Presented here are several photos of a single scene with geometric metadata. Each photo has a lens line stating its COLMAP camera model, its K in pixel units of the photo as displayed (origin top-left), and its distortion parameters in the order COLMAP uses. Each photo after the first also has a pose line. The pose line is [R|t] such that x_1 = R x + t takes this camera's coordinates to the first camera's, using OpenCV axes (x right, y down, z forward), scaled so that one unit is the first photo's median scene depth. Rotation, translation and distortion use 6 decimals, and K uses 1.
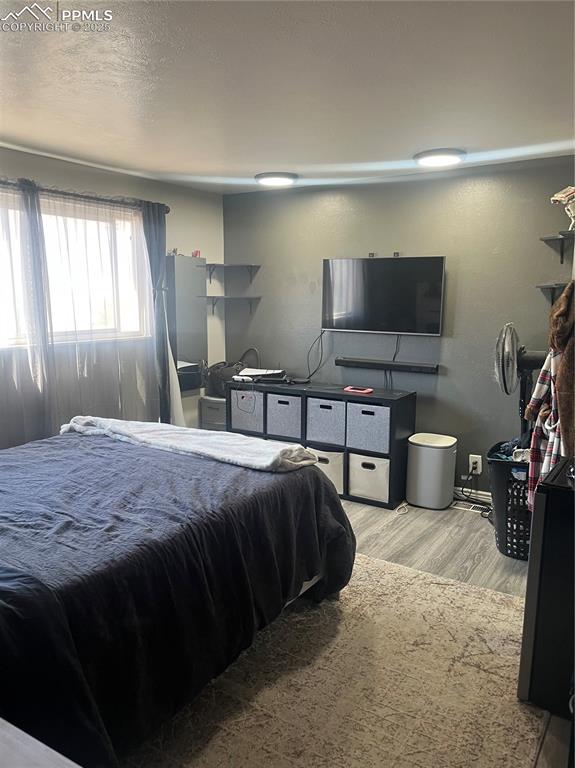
lens RADIAL K [[586.6, 0, 284.8], [0, 586.6, 379.1], [0, 0, 1]] dist [0.058960, -0.072149]
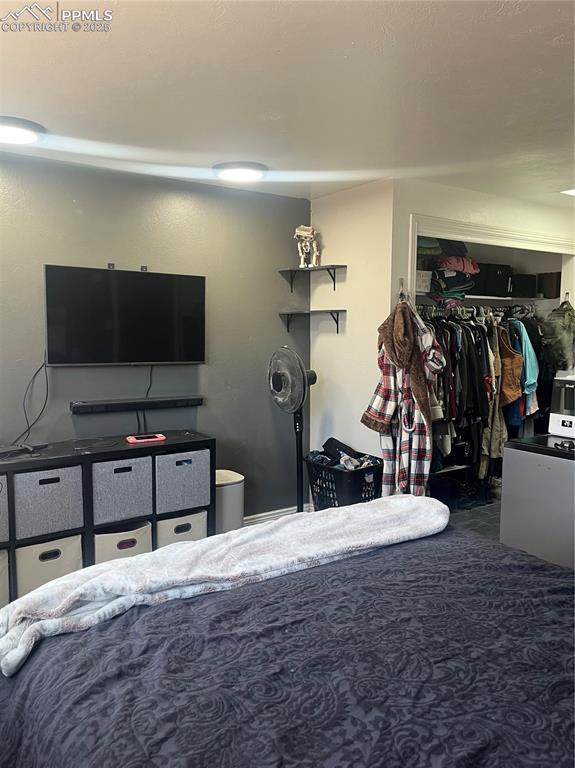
lens RADIAL K [[586.6, 0, 285.4], [0, 586.6, 390.7], [0, 0, 1]] dist [0.058960, -0.072149]
pose [[0.368376, -0.098780, 0.924414, -0.521546], [0.119804, 0.991092, 0.058163, -0.067895], [-0.921925, 0.089322, 0.376929, 0.536973]]
